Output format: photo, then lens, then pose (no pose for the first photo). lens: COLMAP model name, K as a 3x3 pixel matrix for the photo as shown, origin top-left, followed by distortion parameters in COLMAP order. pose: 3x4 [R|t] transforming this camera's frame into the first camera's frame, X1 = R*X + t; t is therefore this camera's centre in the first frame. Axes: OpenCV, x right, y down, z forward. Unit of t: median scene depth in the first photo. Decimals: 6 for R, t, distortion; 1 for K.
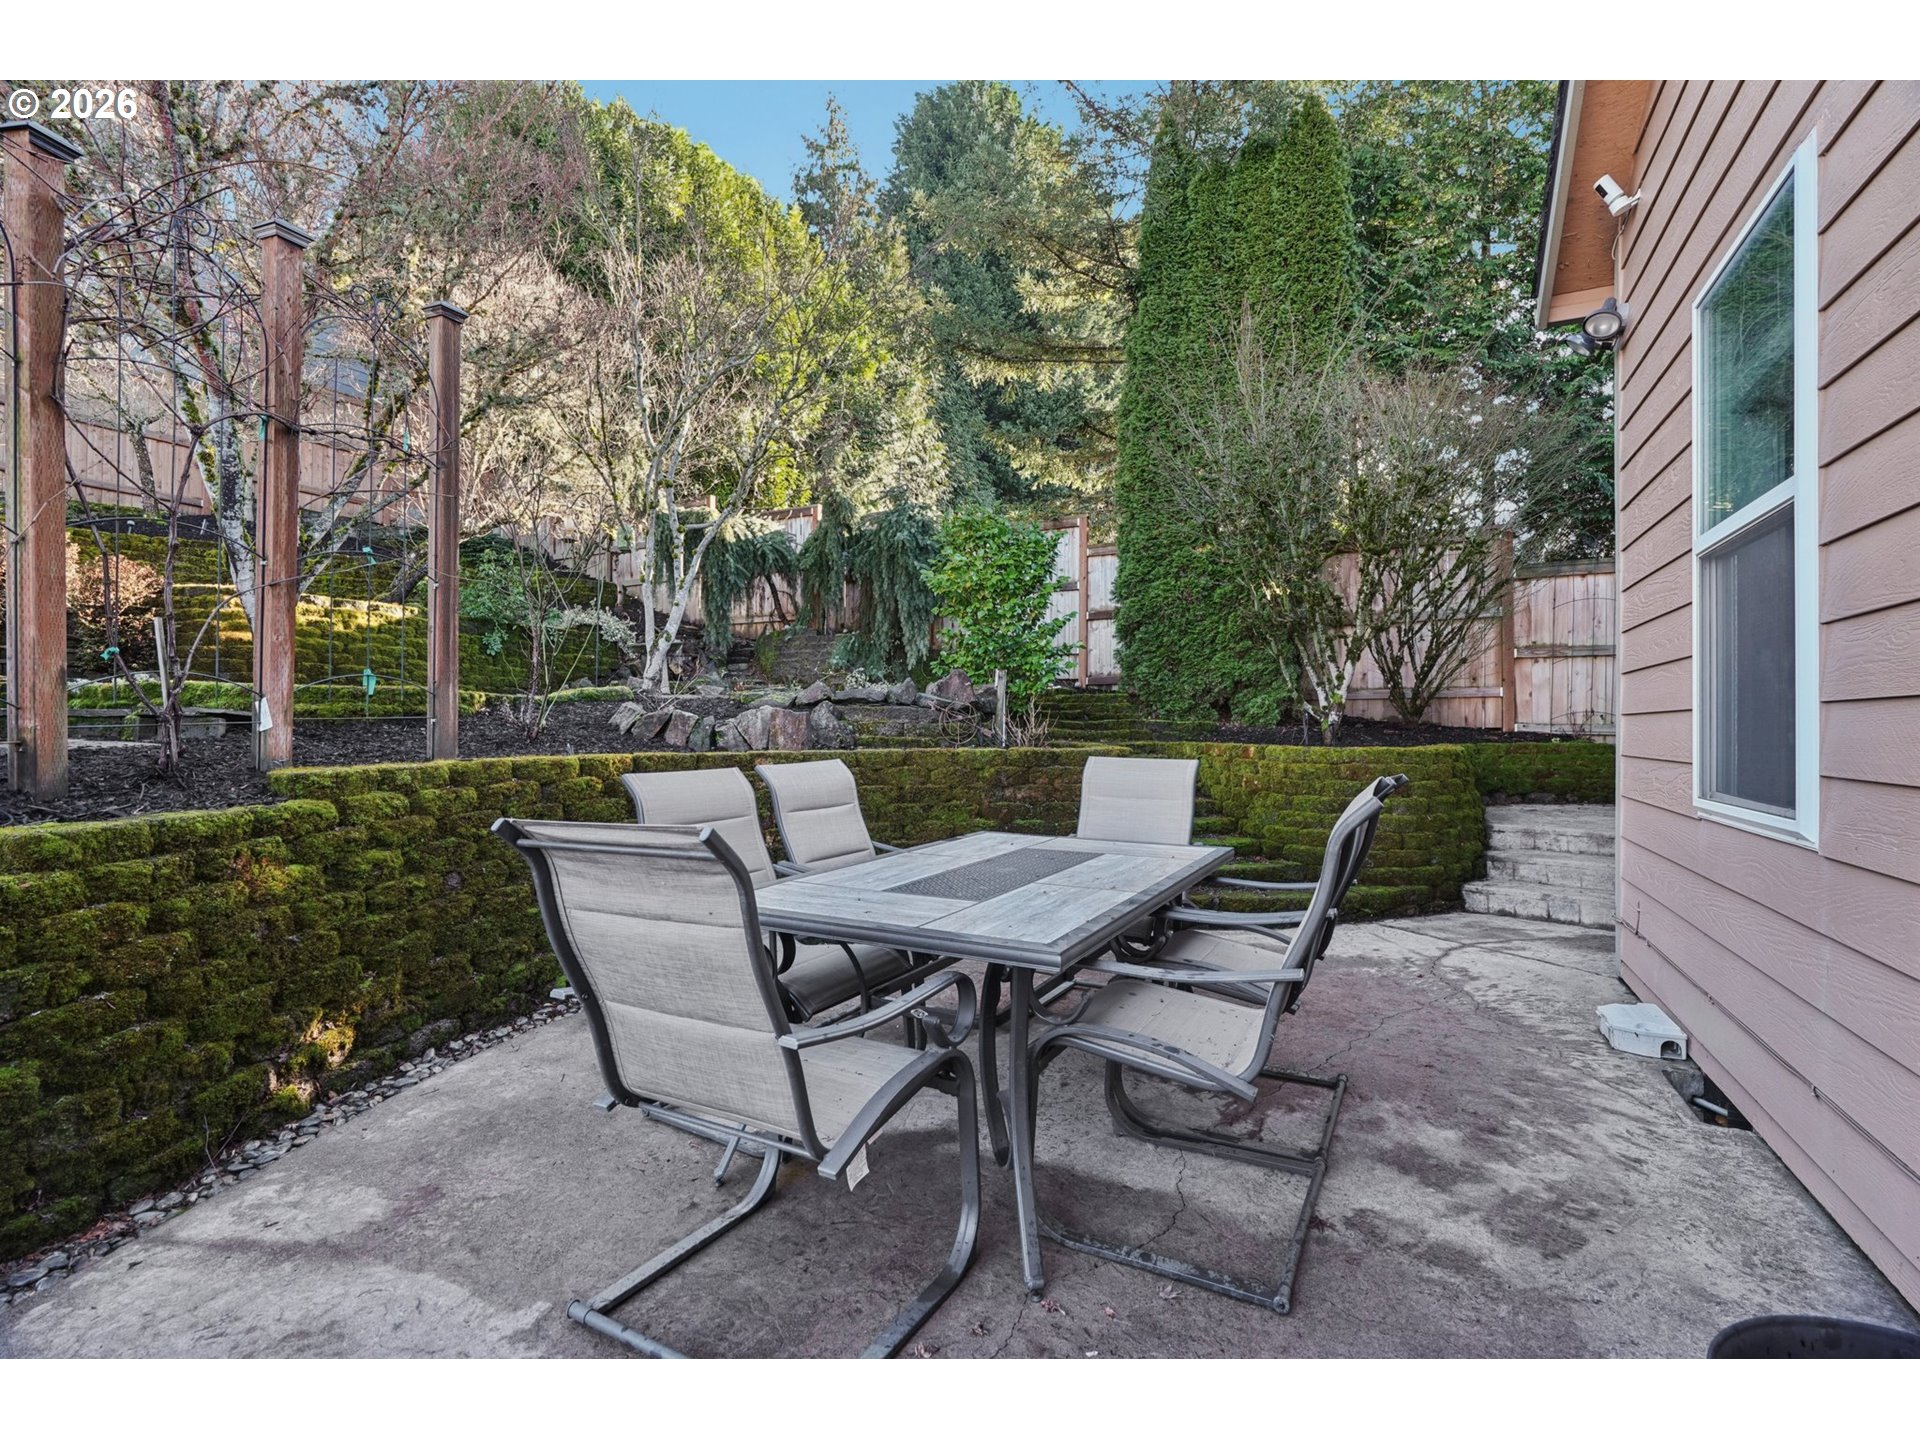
lens RADIAL K [[877.7, 0, 961.6], [0, 877.7, 788.2], [0, 0, 1]] dist [-0.000342, 0.000092]
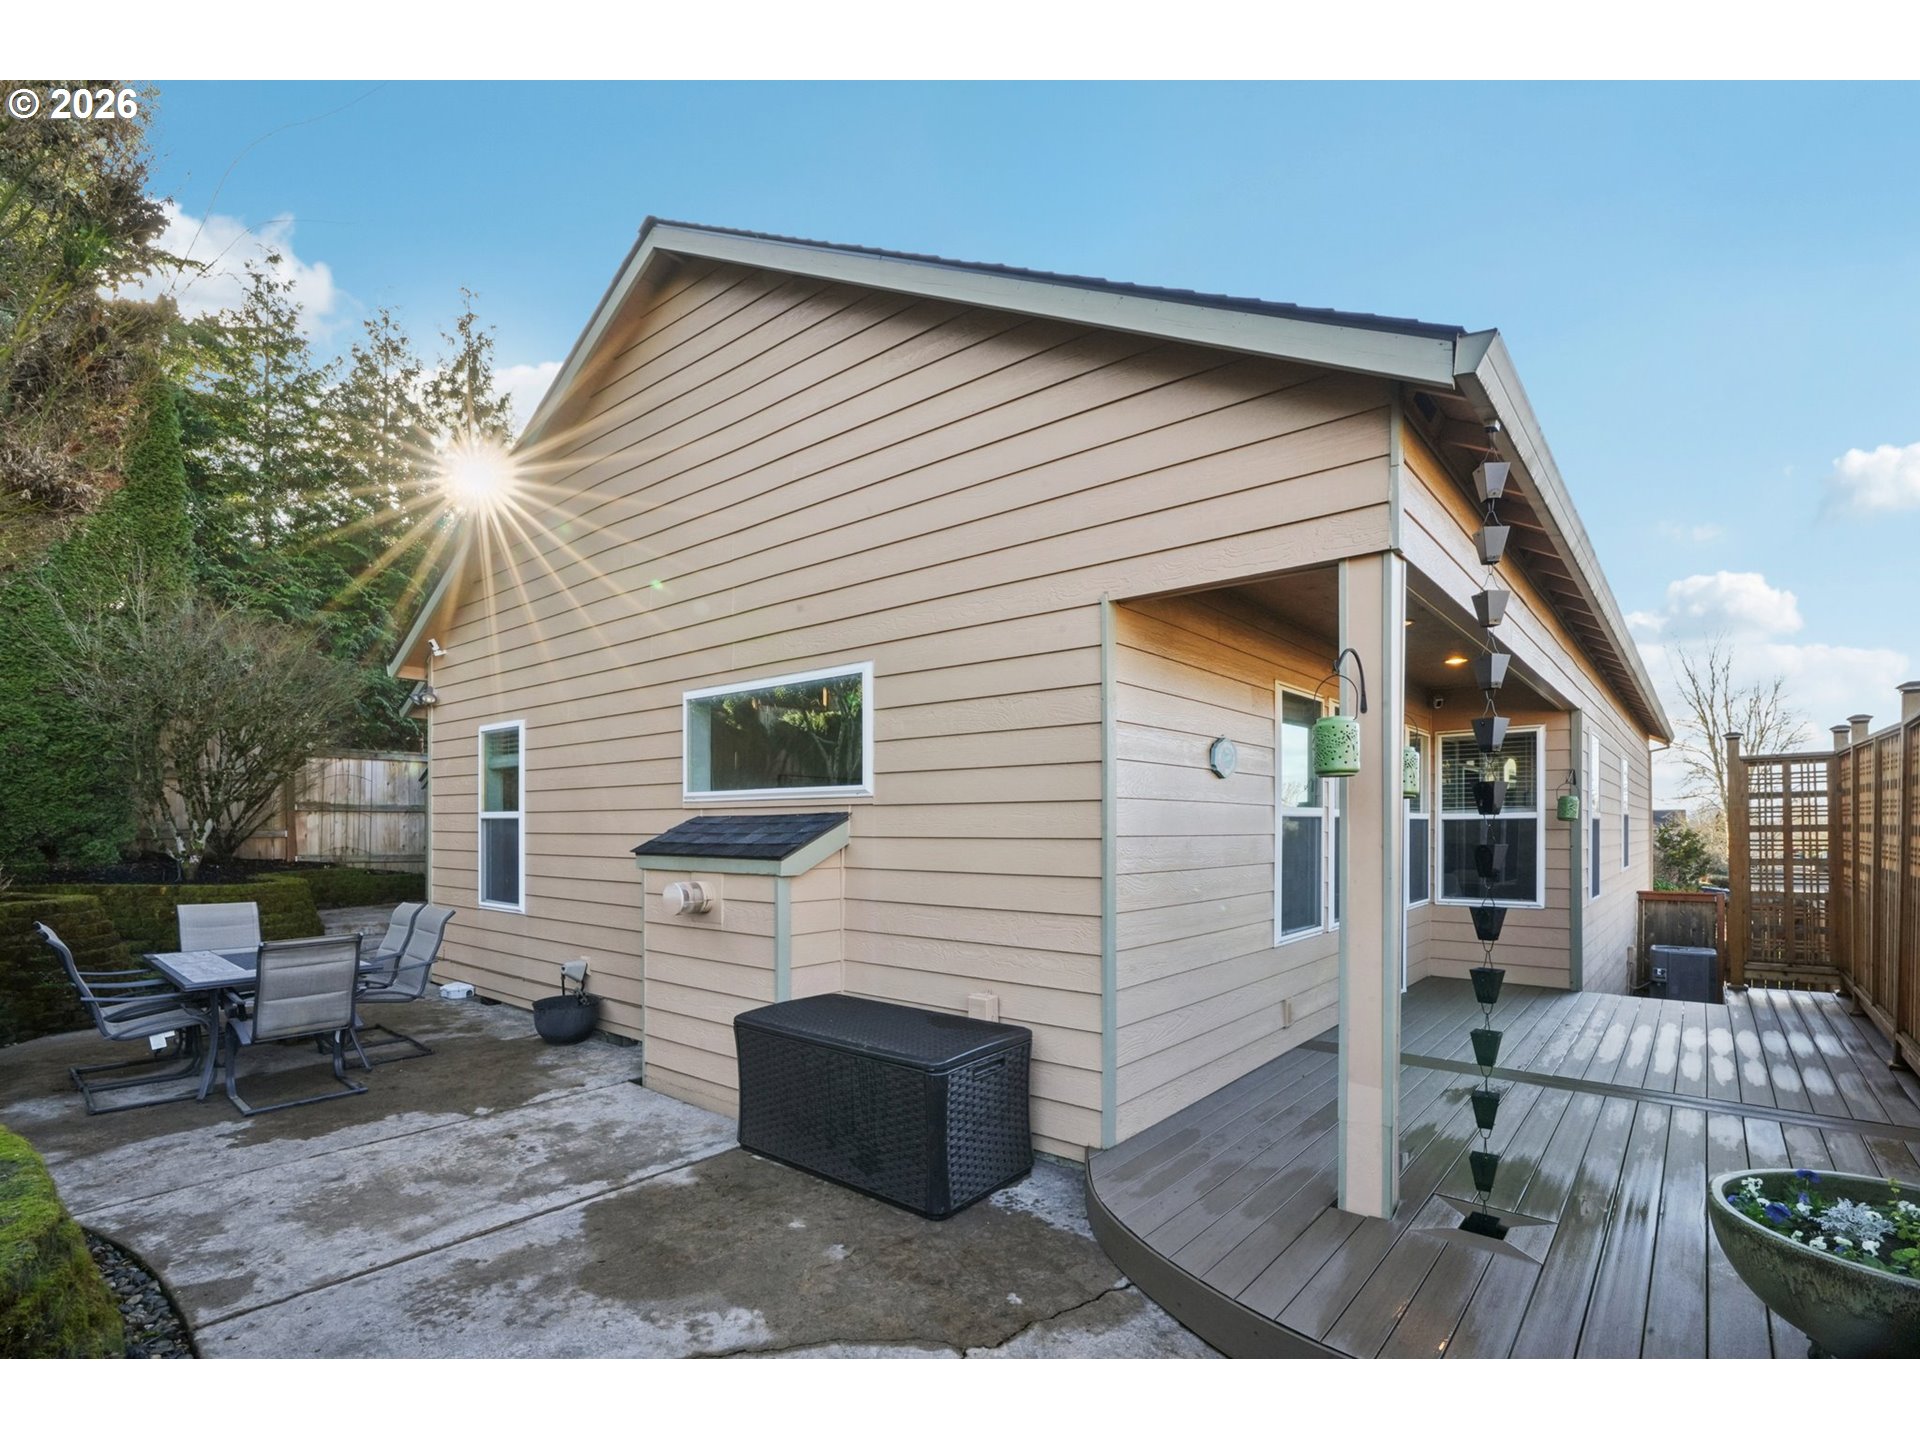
lens RADIAL K [[856.5, 0, 962.5], [0, 856.5, 705.9], [0, 0, 1]] dist [-0.002240, 0.000575]
pose [[0.206652, 0.136946, 0.968783, -0.669004], [0.062907, 0.986248, -0.152833, -0.037620], [-0.976390, 0.092526, 0.195195, -0.472683]]
